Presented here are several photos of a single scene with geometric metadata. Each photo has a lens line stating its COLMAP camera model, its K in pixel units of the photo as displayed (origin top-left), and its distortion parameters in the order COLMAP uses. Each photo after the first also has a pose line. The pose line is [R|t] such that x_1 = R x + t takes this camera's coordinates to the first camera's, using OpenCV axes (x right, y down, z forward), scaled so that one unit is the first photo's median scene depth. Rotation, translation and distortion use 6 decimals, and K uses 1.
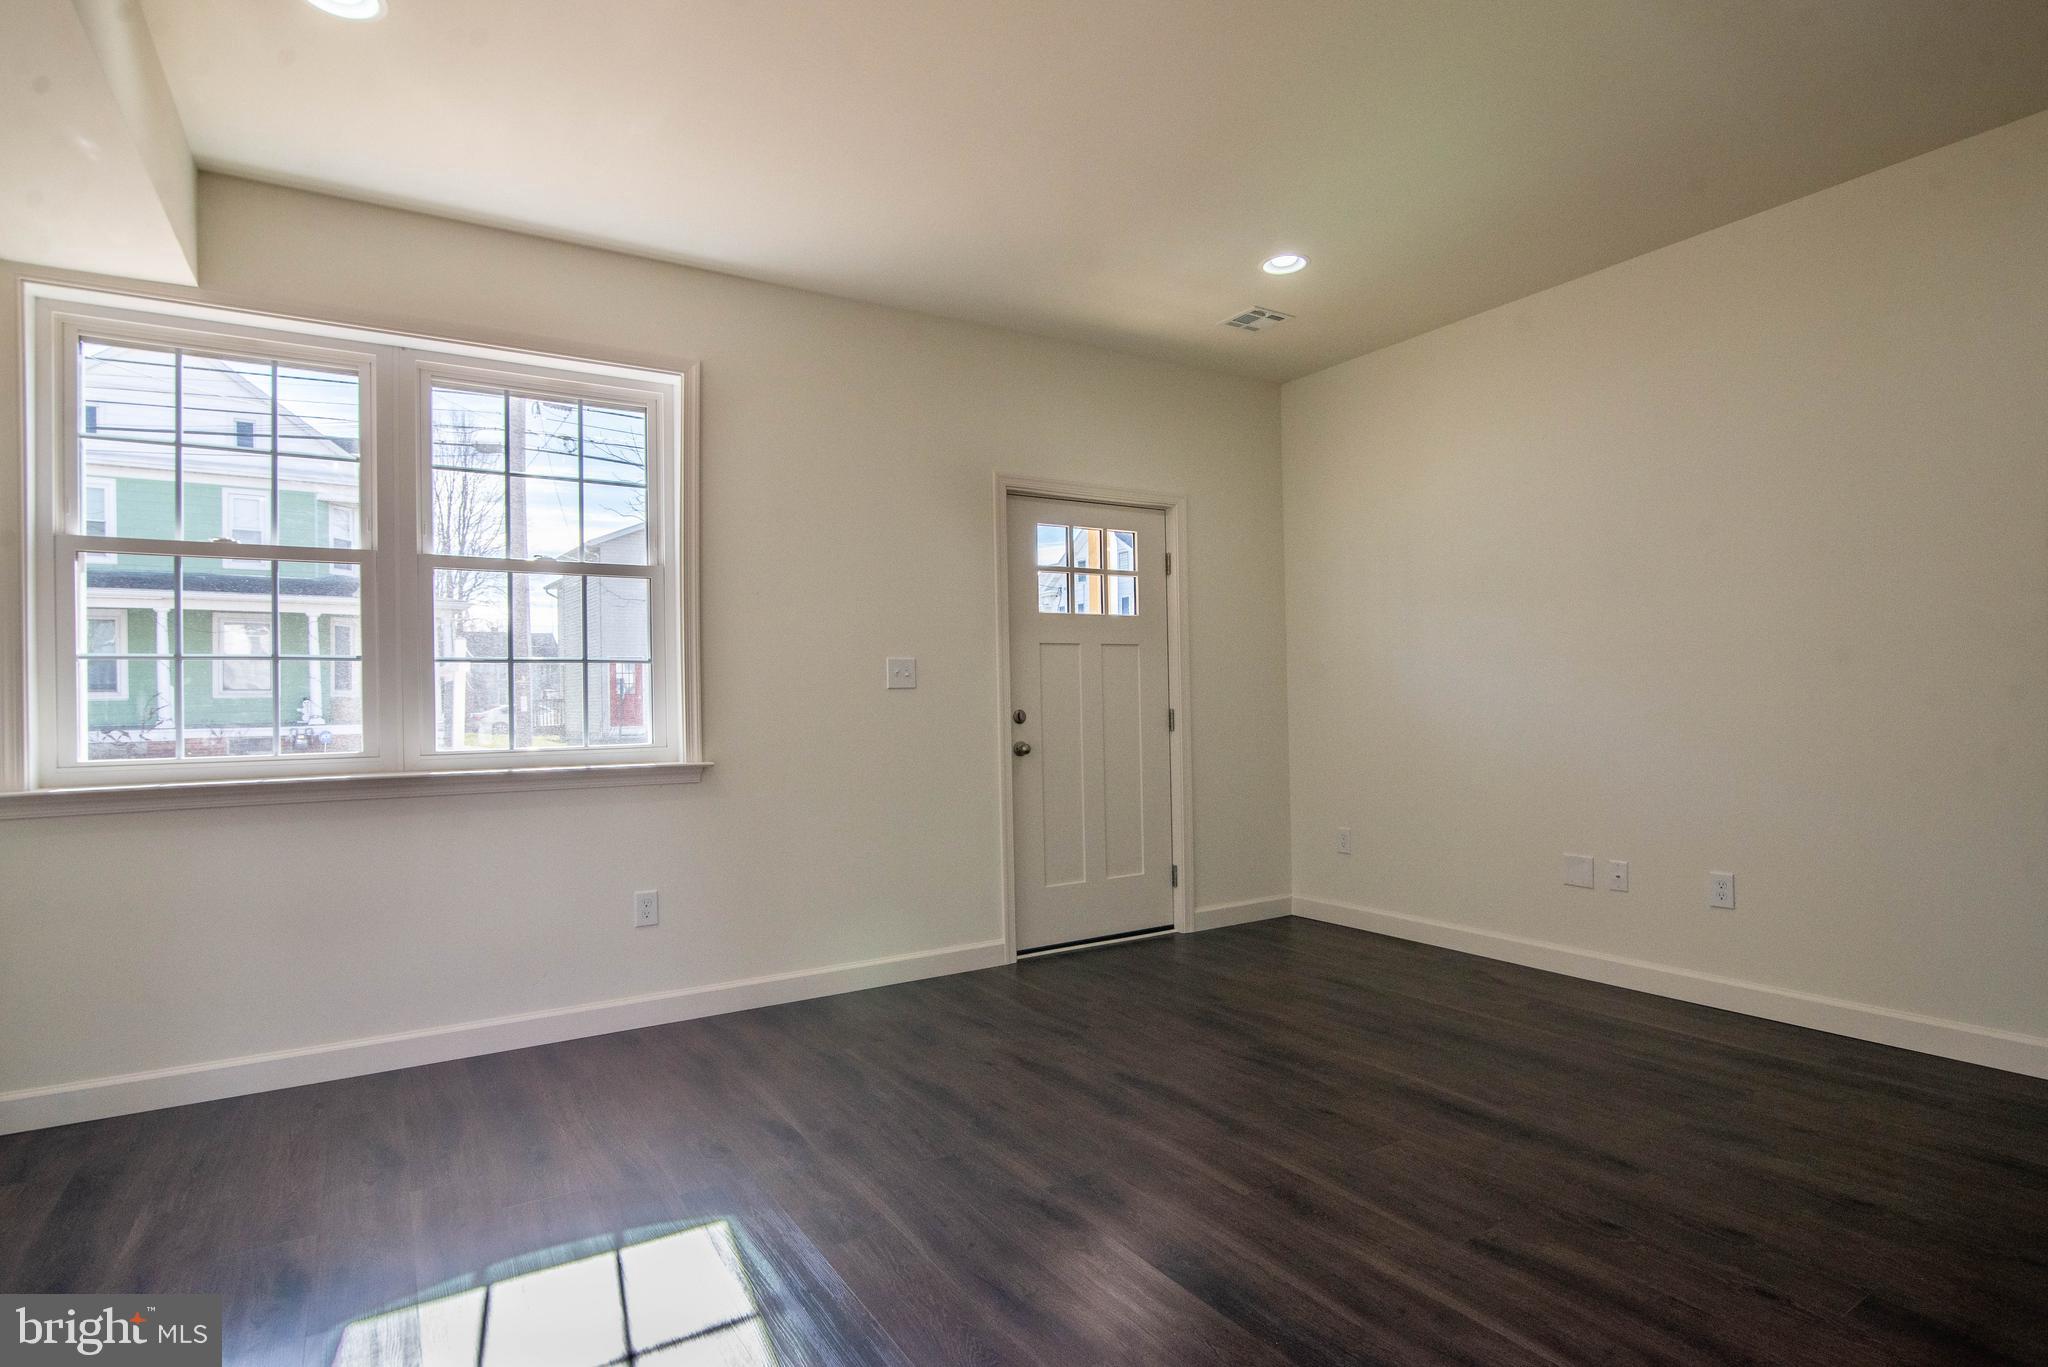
lens RADIAL K [[1038.9, 0, 1040.5], [0, 1038.9, 695.4], [0, 0, 1]] dist [-0.014693, -0.000387]
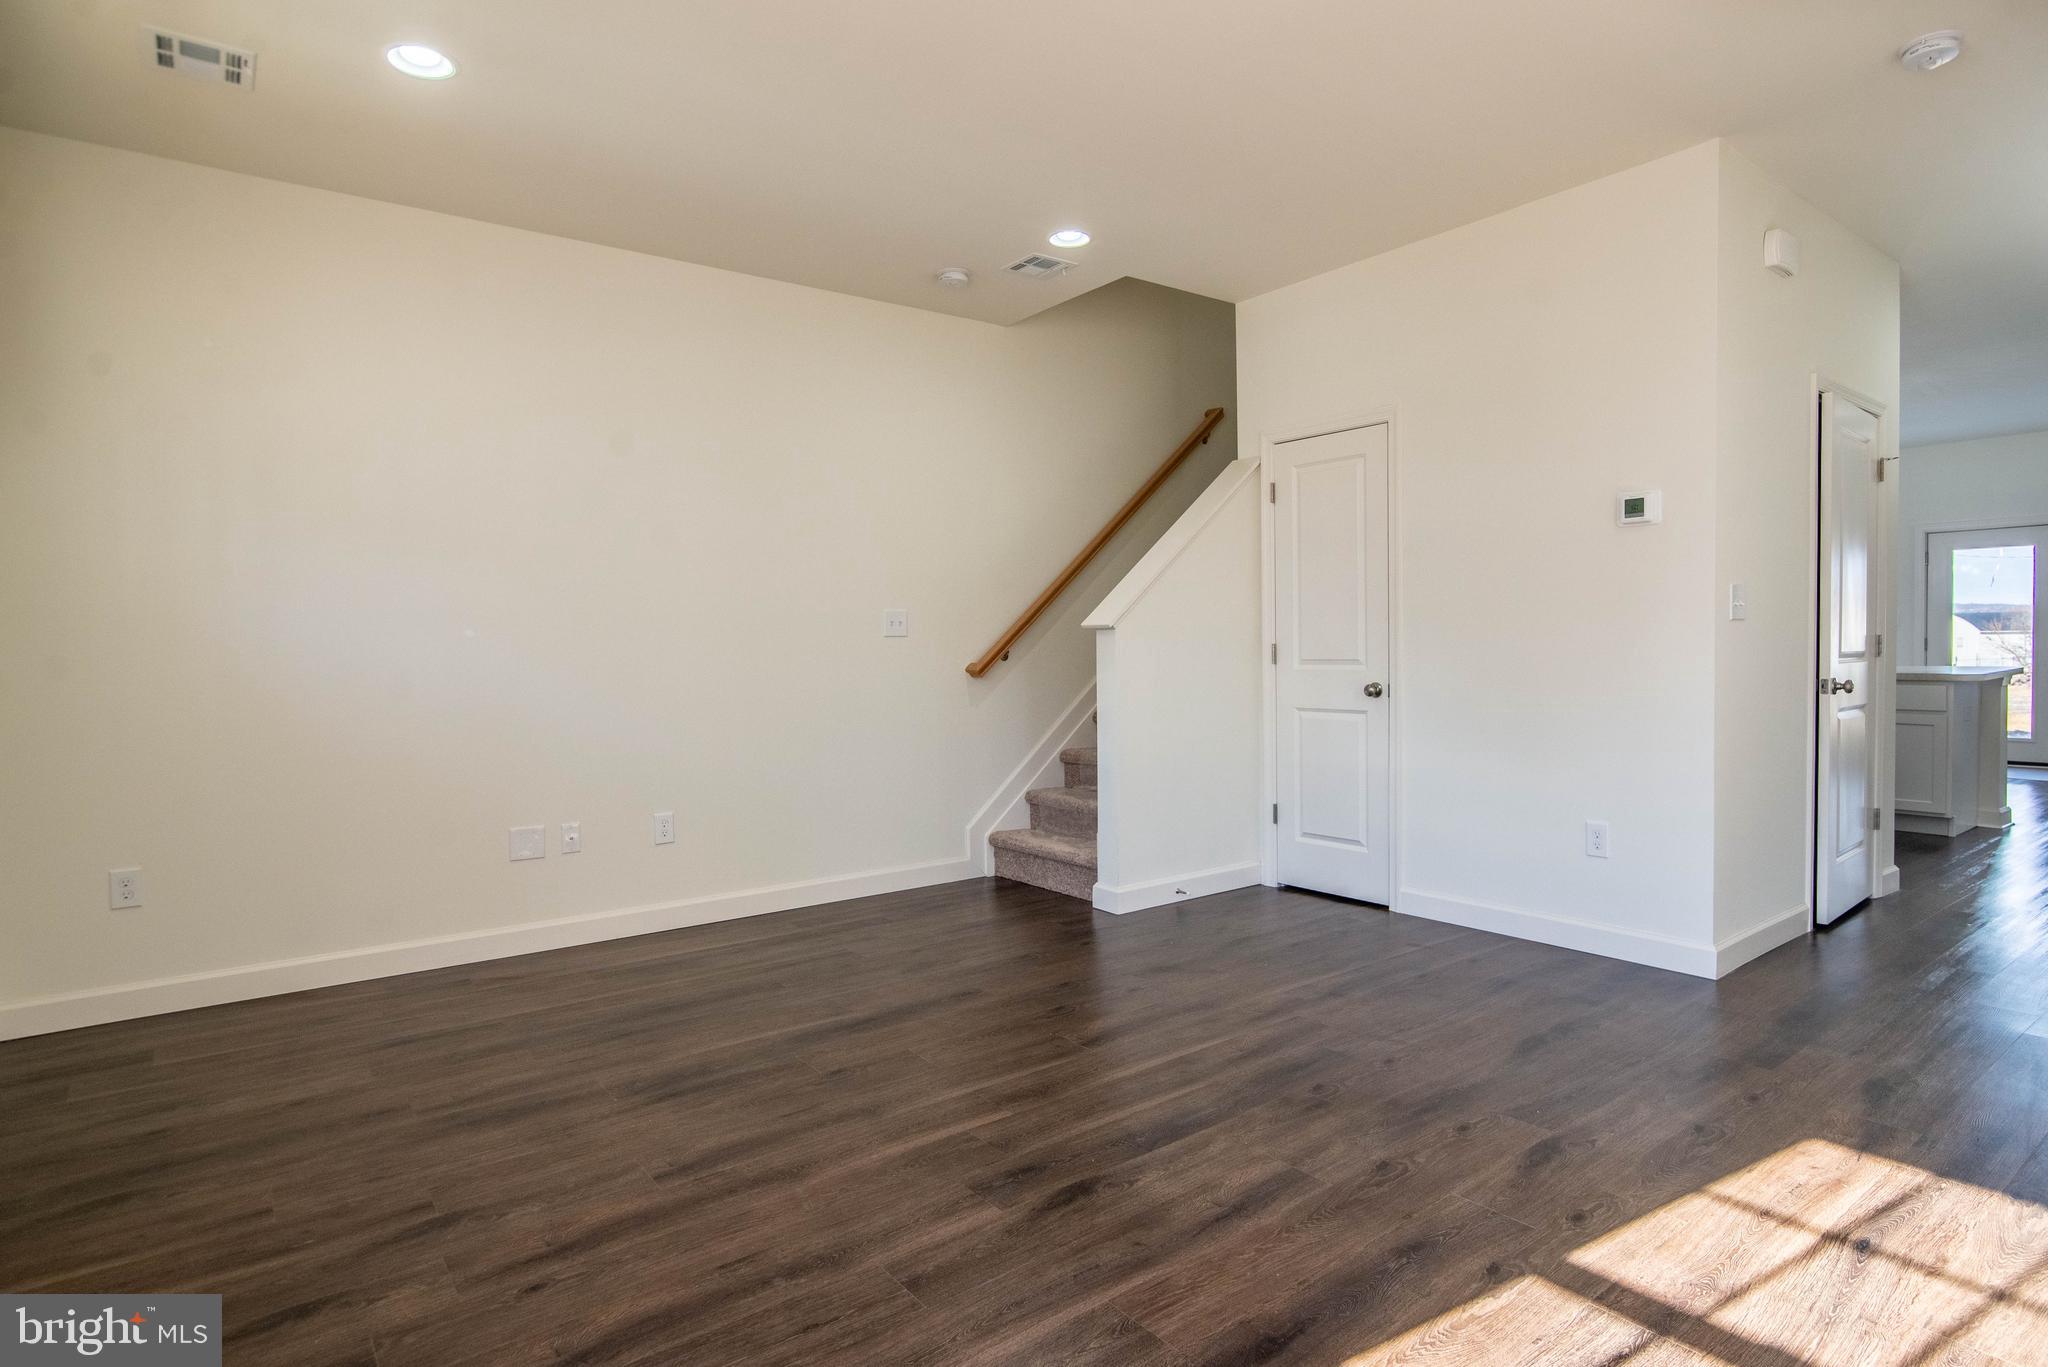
lens RADIAL K [[1088.7, 0, 1024.0], [0, 1088.7, 683.5], [0, 0, 1]] dist [-0.003980, -0.000389]
pose [[-0.078801, -0.012534, 0.996812, -0.655006], [0.011768, 0.999840, 0.013502, 0.014297], [-0.996821, 0.012795, -0.078641, 0.757887]]
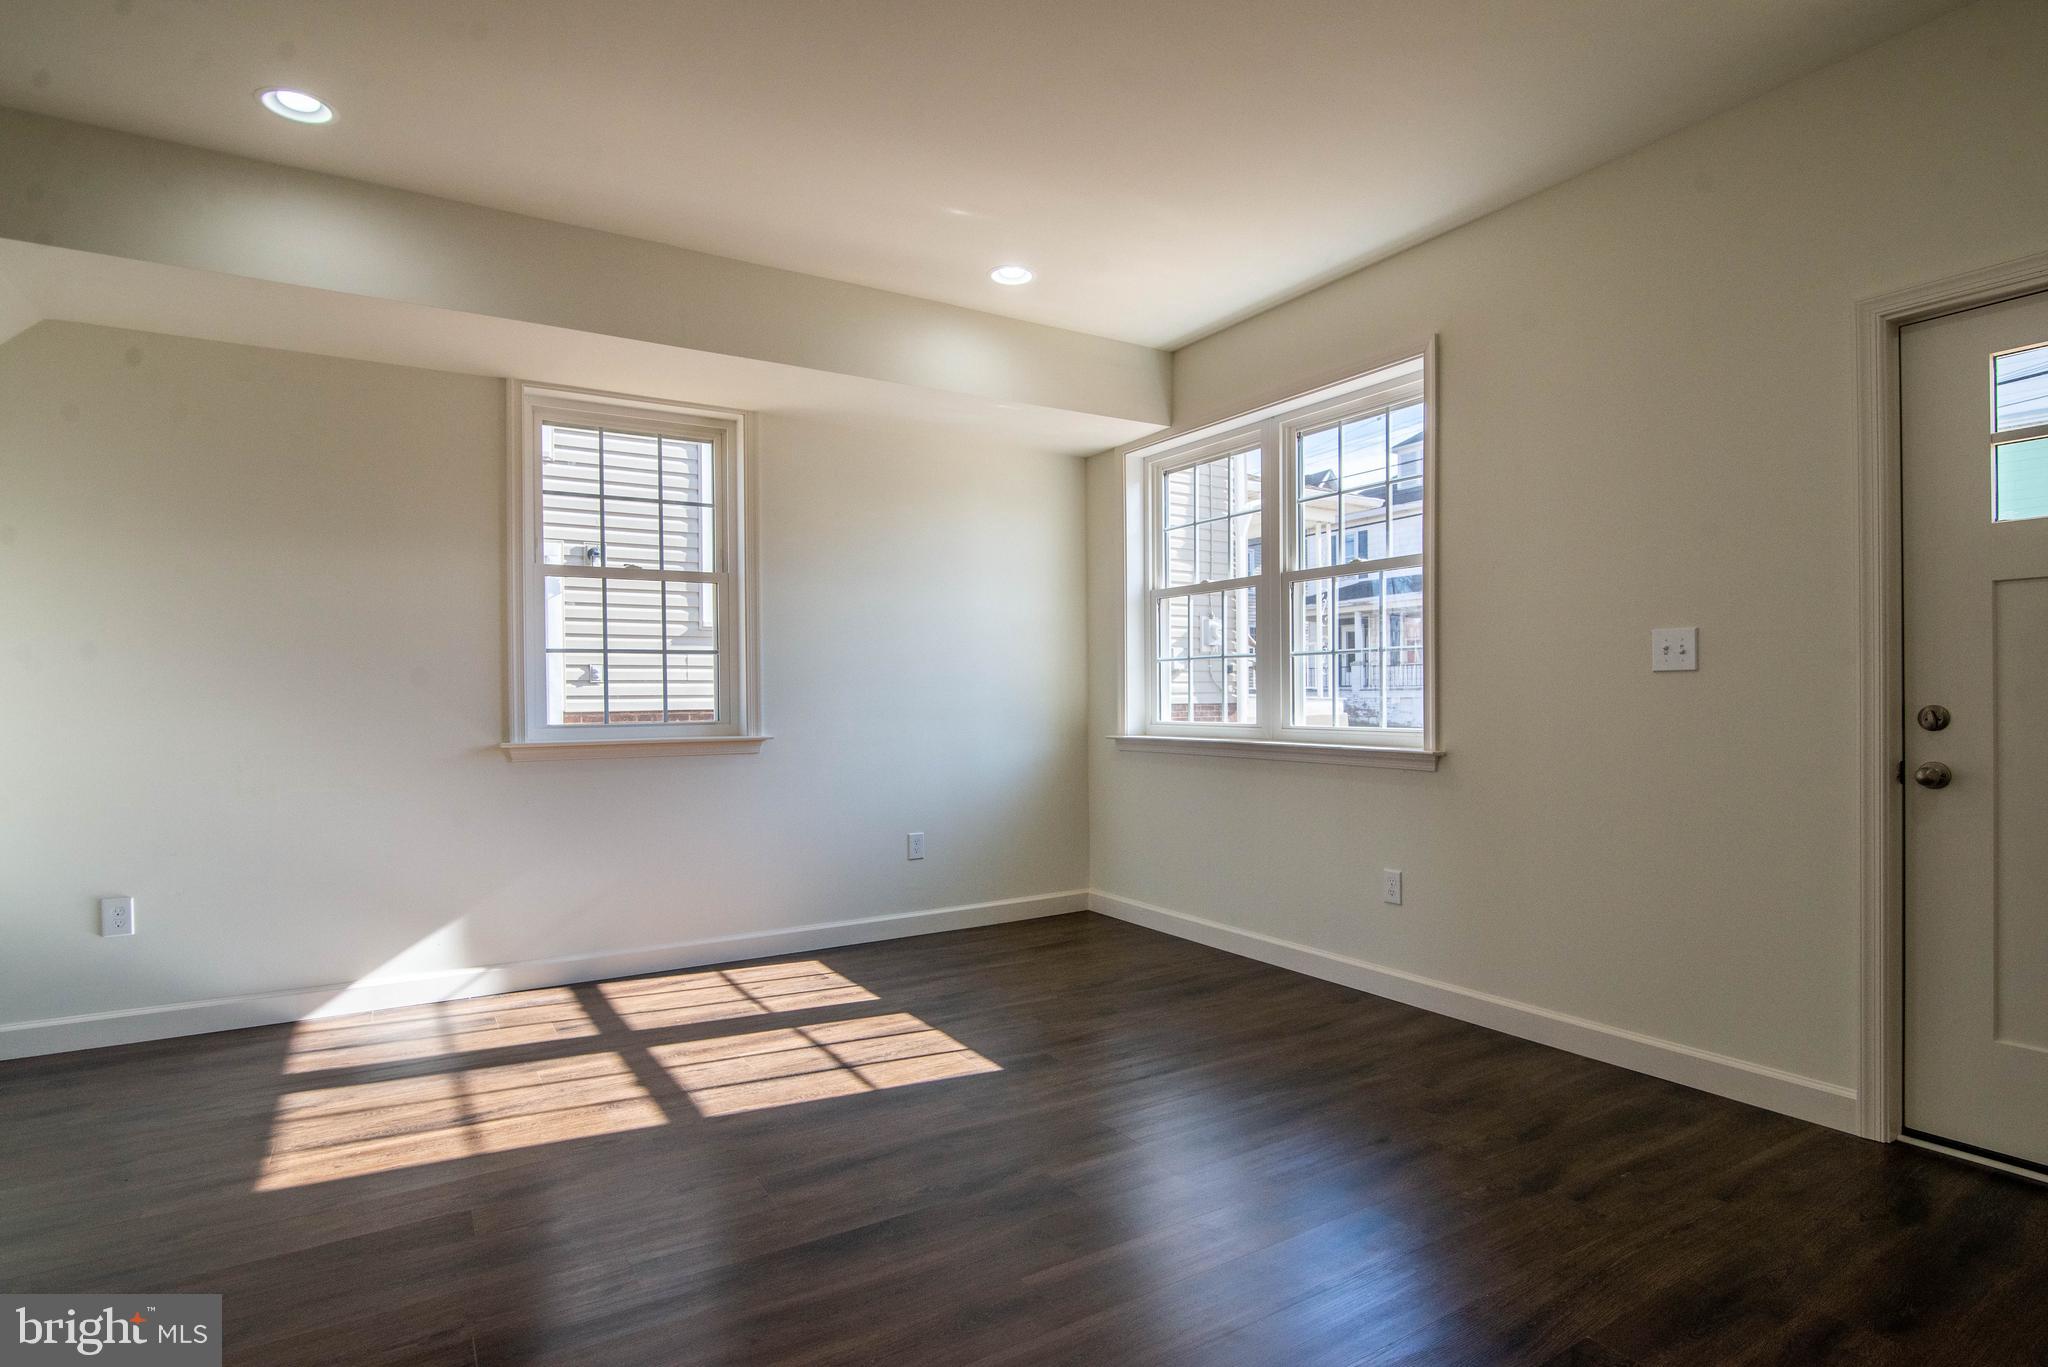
lens RADIAL K [[1038.9, 0, 1040.5], [0, 1038.9, 695.4], [0, 0, 1]] dist [-0.014693, -0.000387]
pose [[-0.000180, 0.016771, -0.999859, 0.735544], [0.016329, 0.999726, 0.016766, -0.010760], [0.999867, -0.016323, -0.000454, 0.724715]]
